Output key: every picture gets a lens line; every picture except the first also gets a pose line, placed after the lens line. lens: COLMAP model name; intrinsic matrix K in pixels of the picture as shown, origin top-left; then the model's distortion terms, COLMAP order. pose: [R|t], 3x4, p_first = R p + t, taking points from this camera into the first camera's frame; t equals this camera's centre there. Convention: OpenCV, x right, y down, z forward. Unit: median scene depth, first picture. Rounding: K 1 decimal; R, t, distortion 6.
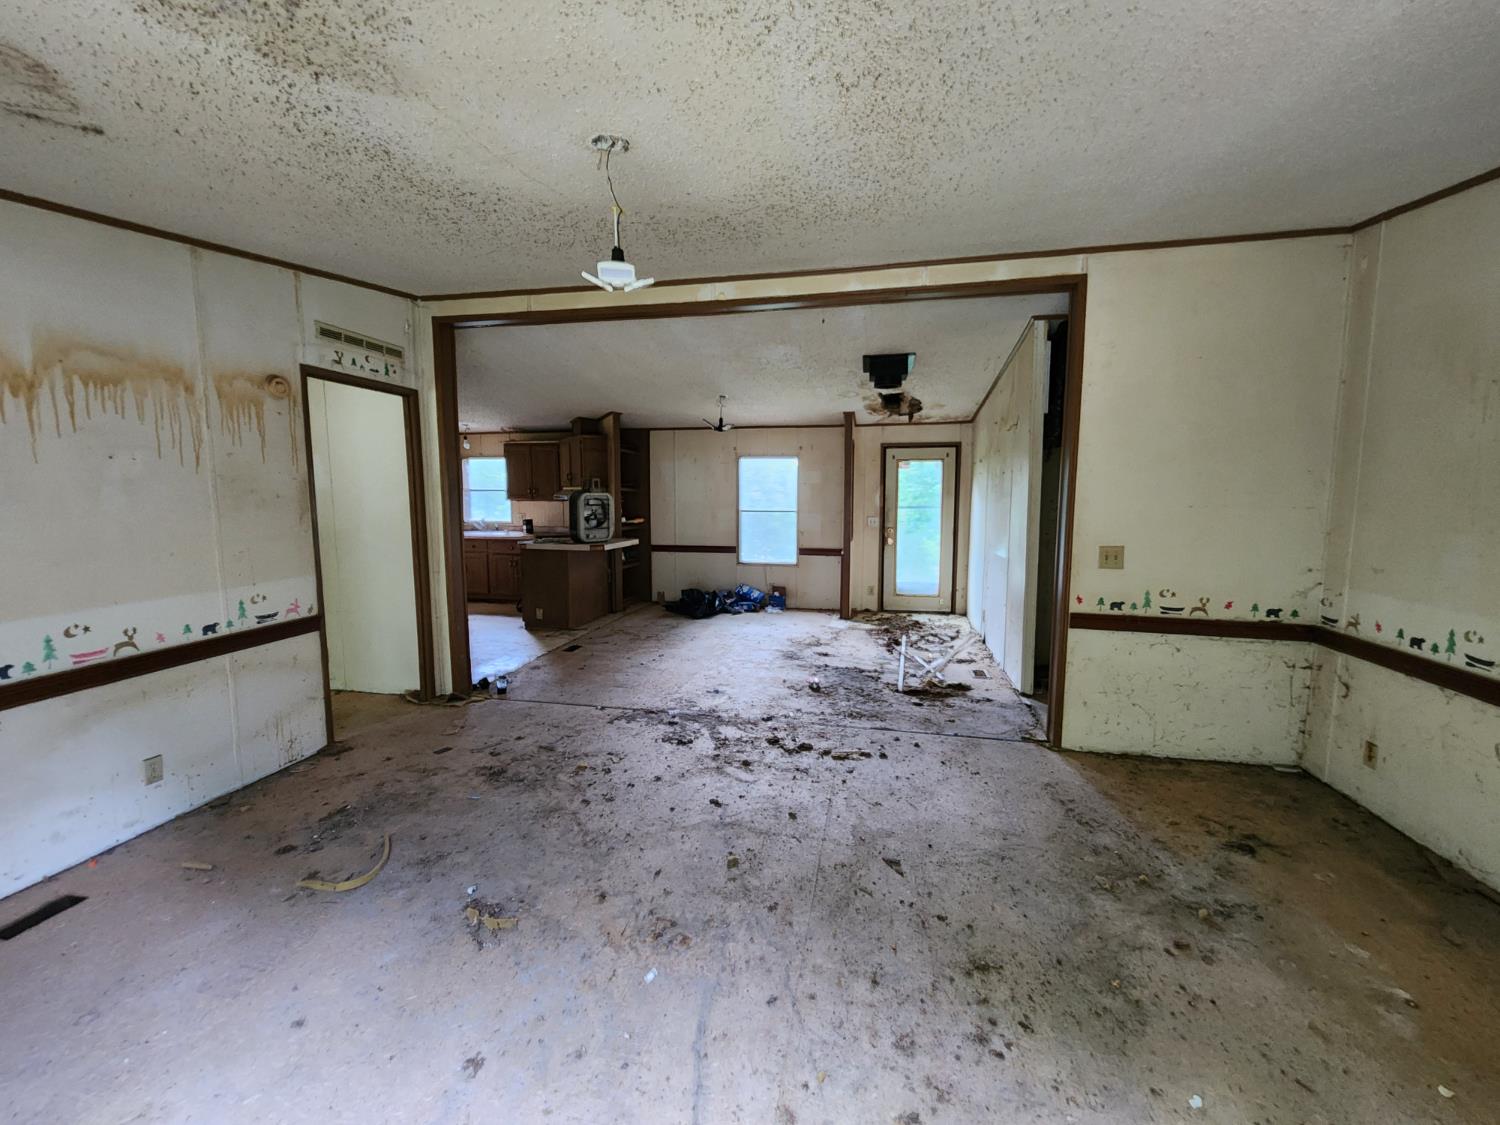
lens RADIAL K [[613.5, 0, 750.0], [0, 613.5, 562.5], [0, 0, 1]] dist [0.000047, -0.000132]
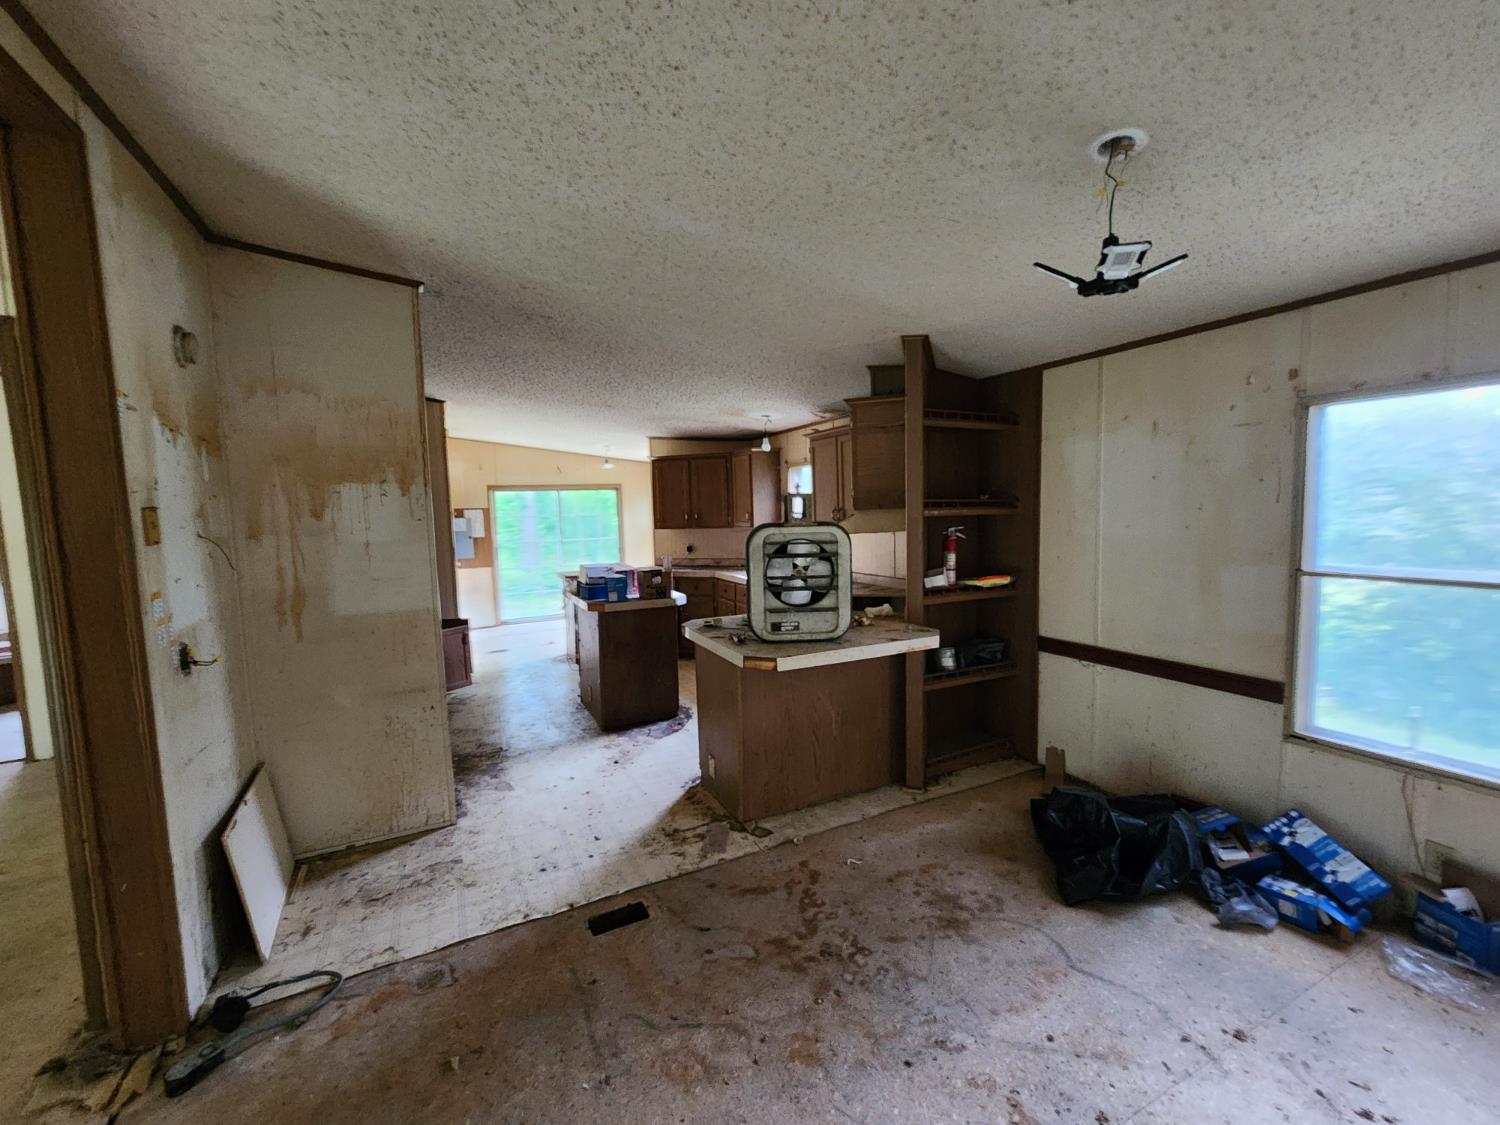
lens RADIAL K [[613.5, 0, 750.0], [0, 613.5, 562.5], [0, 0, 1]] dist [0.000047, -0.000132]
pose [[0.622543, 0.050992, -0.780922, 0.053016], [-0.060330, 0.998032, 0.017074, -0.081802], [0.780256, 0.036484, 0.624395, 0.612402]]
